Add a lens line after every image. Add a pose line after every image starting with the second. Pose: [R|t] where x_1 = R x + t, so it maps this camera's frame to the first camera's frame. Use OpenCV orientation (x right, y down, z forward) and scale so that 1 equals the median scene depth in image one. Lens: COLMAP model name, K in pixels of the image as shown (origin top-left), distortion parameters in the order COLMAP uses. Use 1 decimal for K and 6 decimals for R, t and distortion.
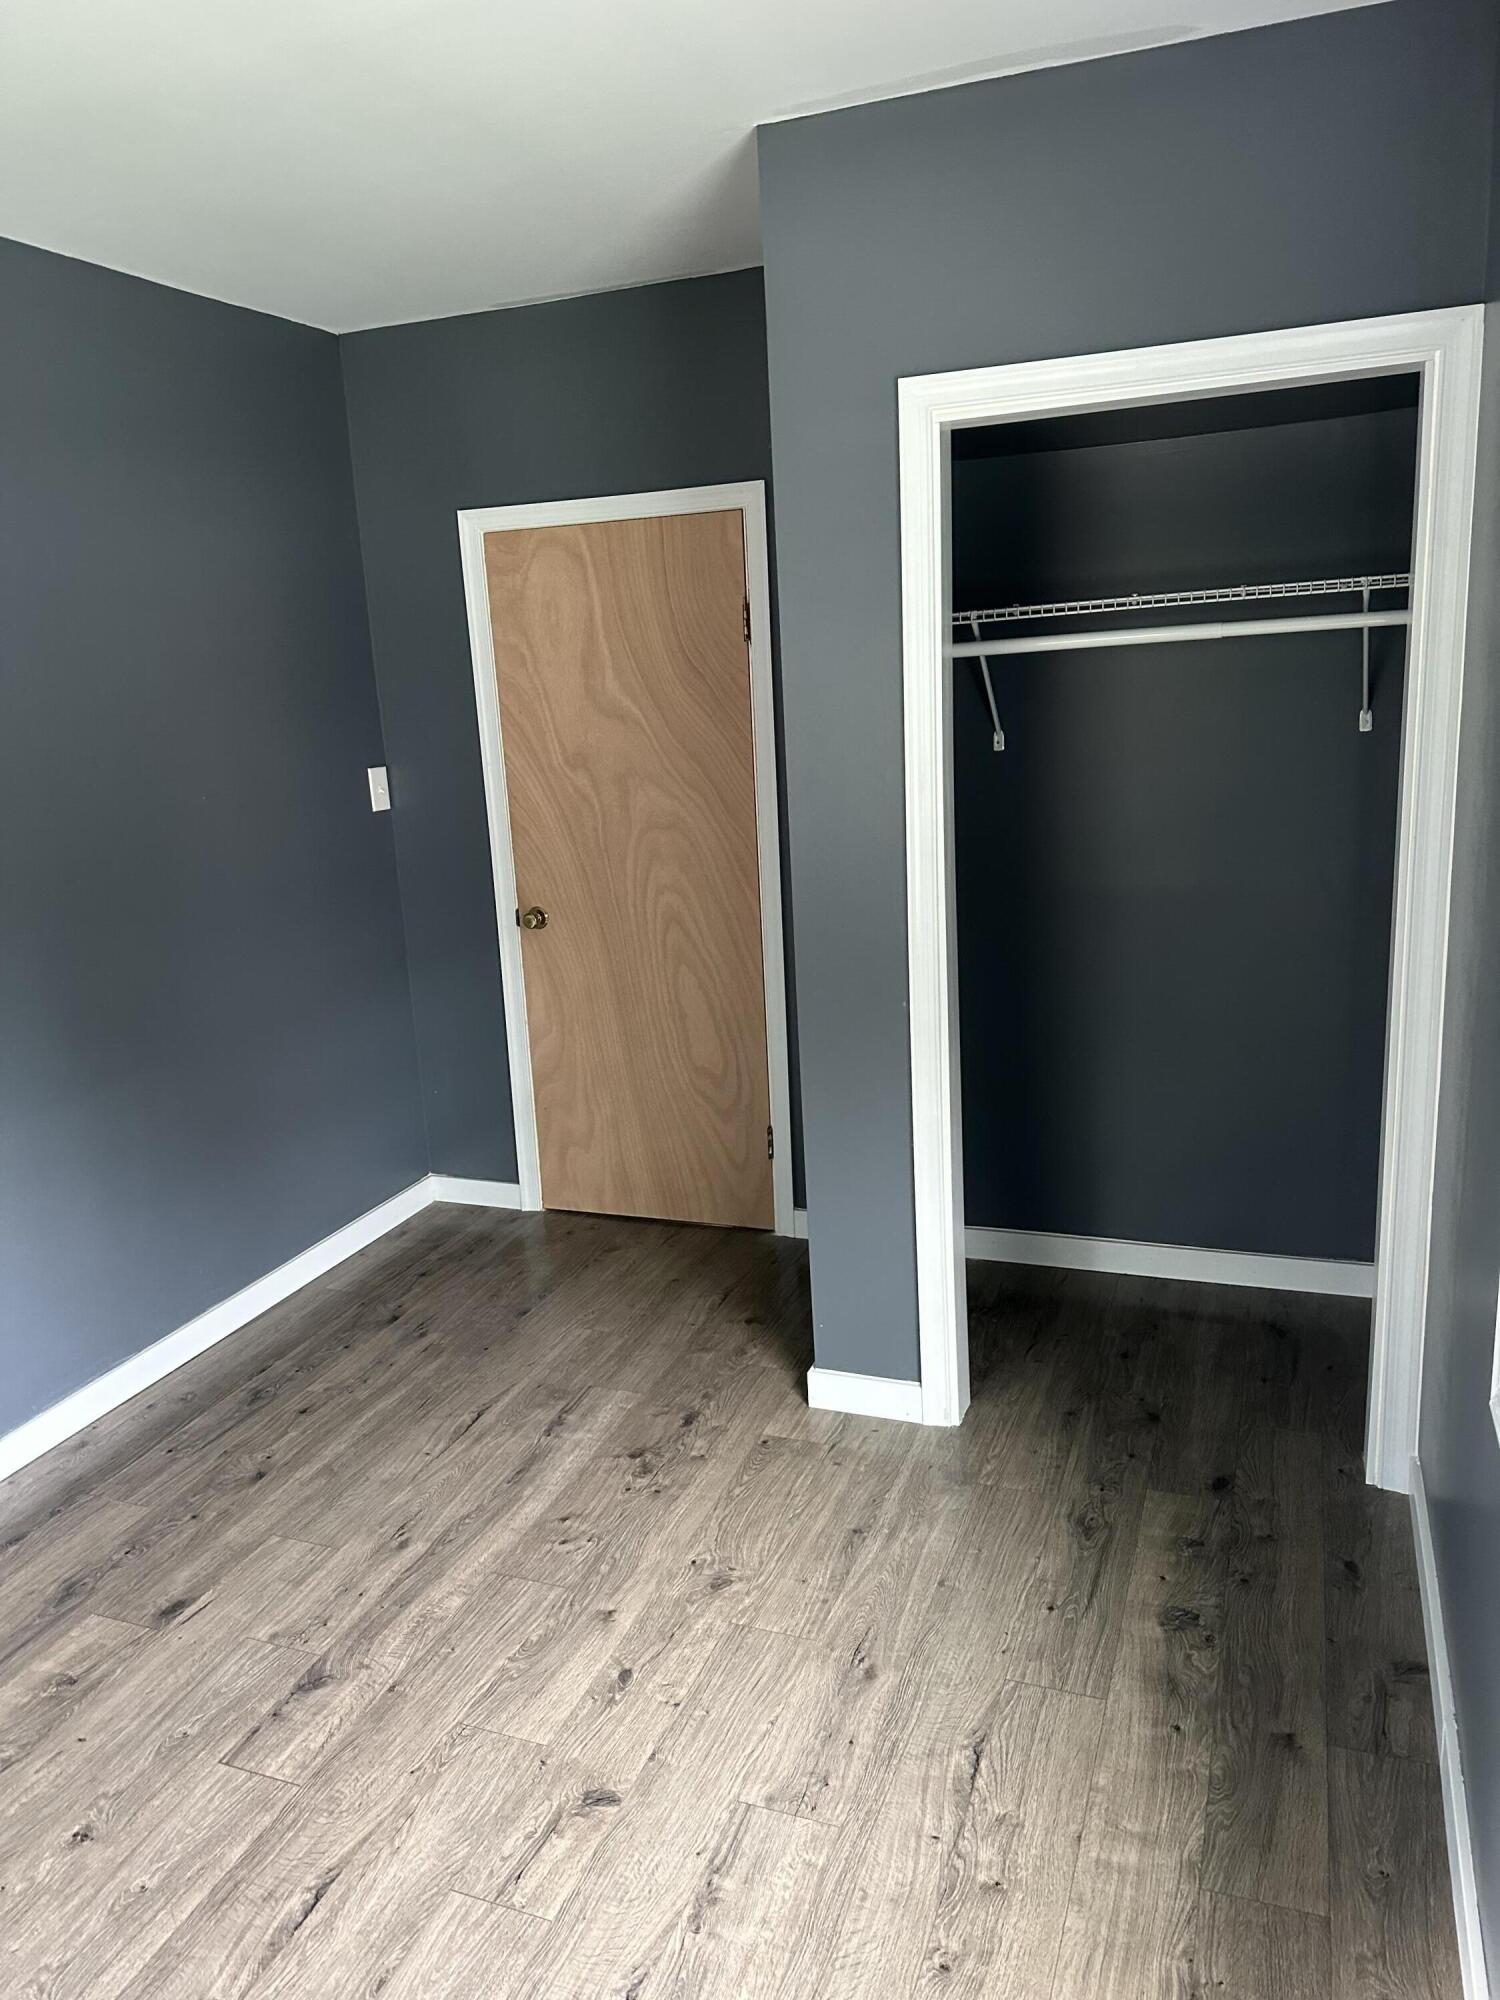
lens RADIAL K [[1390.7, 0, 750.0], [0, 1390.7, 1000.0], [0, 0, 1]] dist [0.002133, -0.057865]
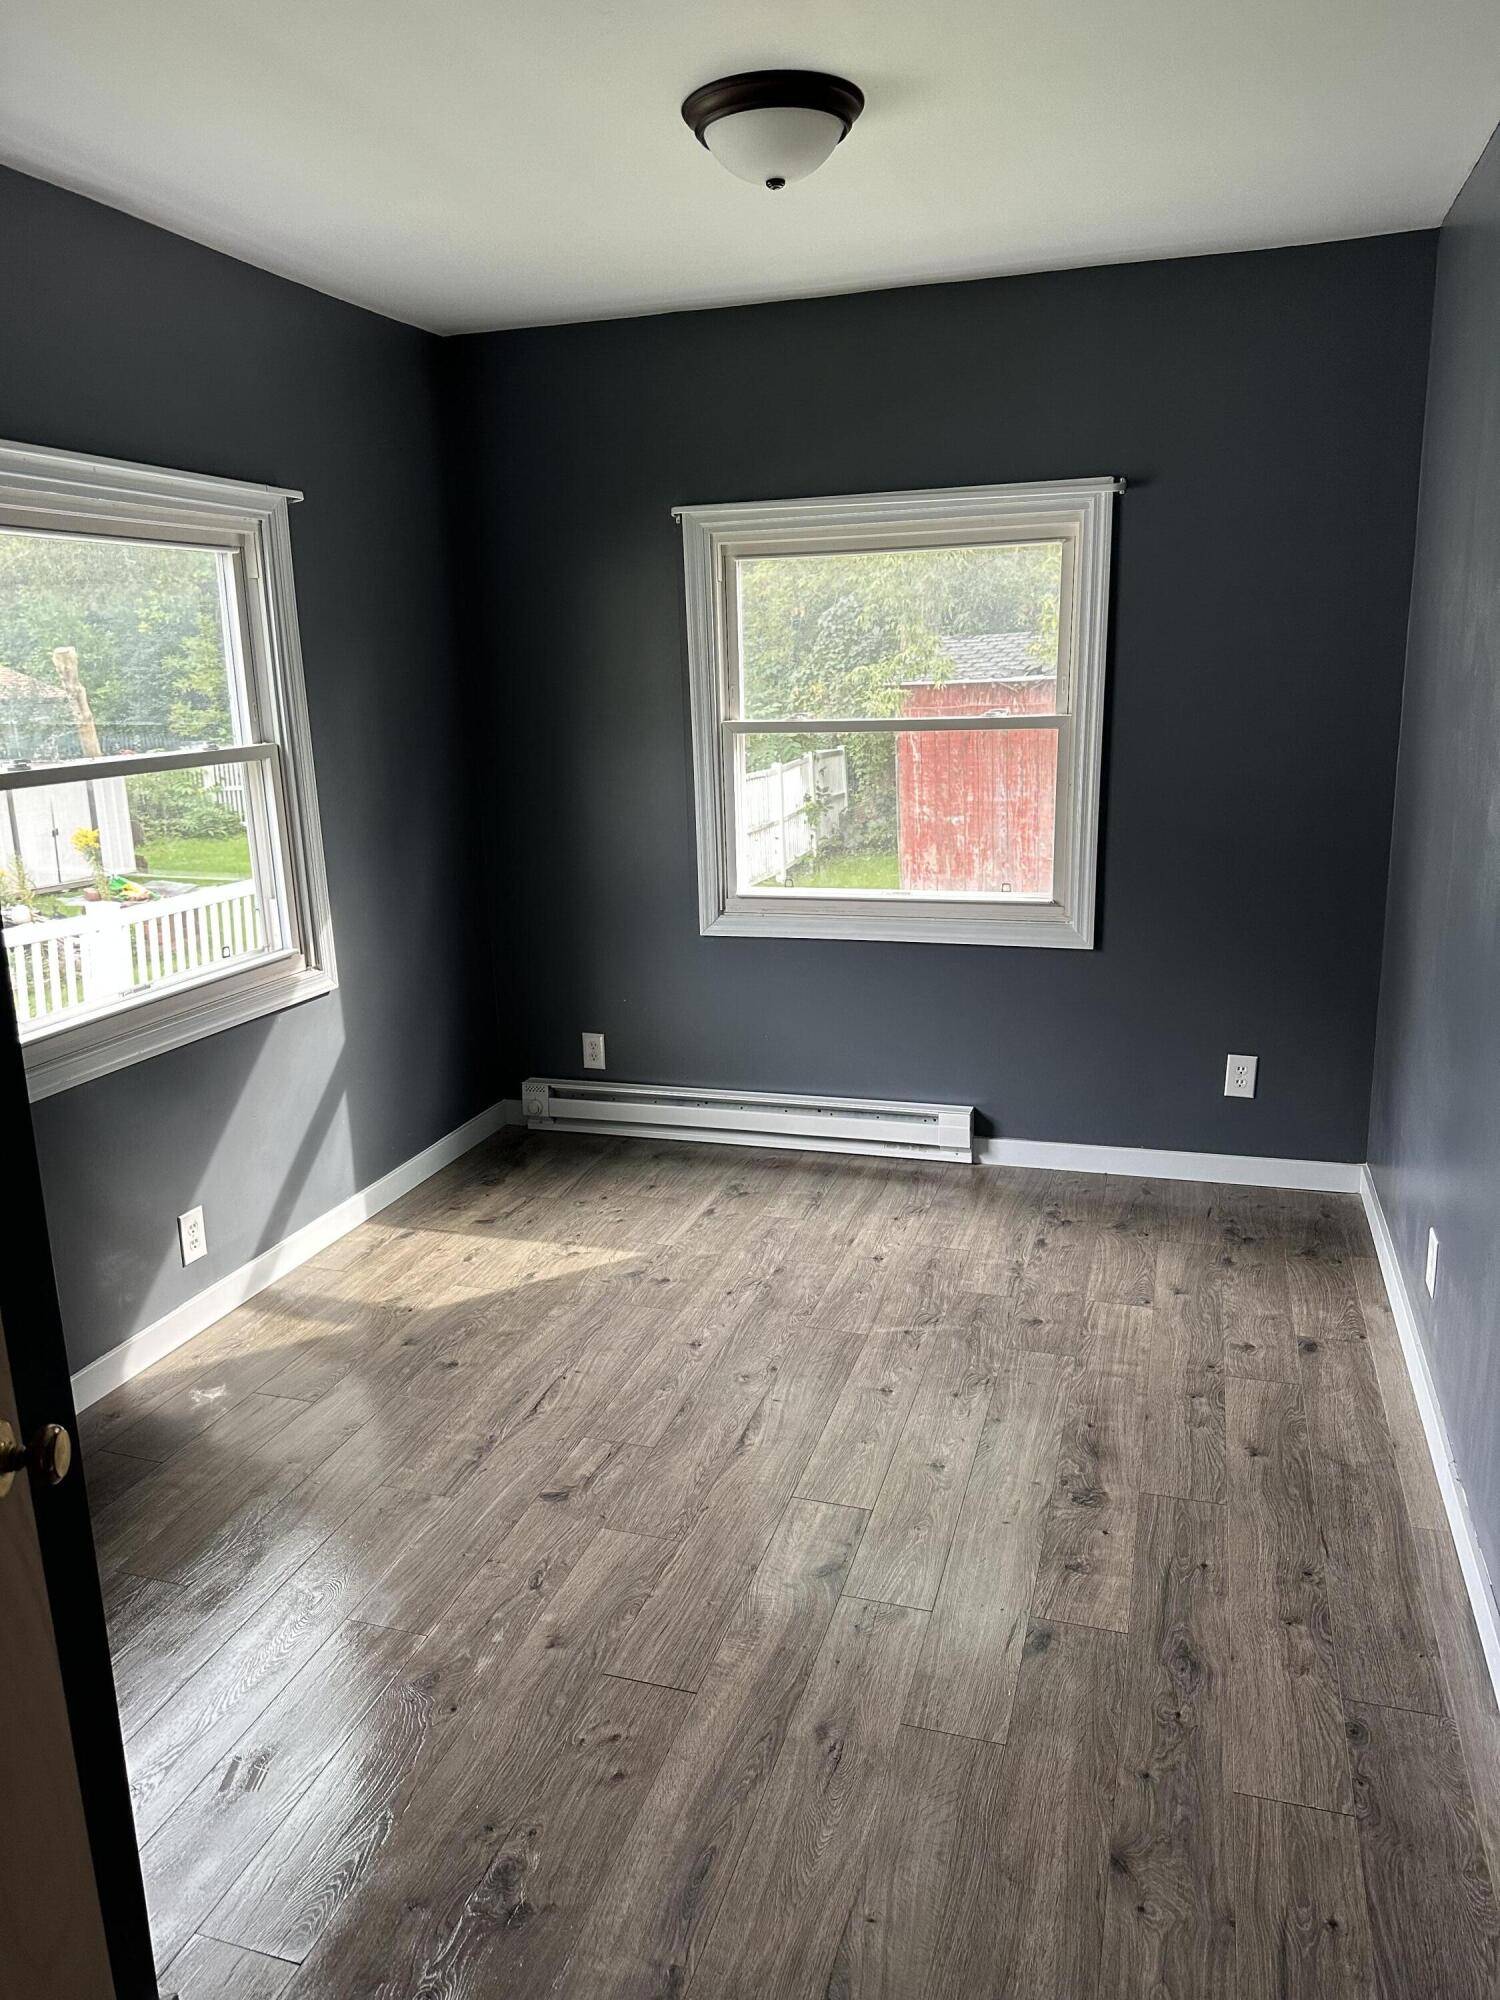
lens RADIAL K [[1390.7, 0, 750.0], [0, 1390.7, 1000.0], [0, 0, 1]] dist [0.002133, -0.057865]
pose [[-0.995851, 0.081020, -0.041441, -0.225303], [0.053727, 0.890985, 0.450843, -0.353209], [0.073451, 0.446746, -0.891641, 1.614089]]
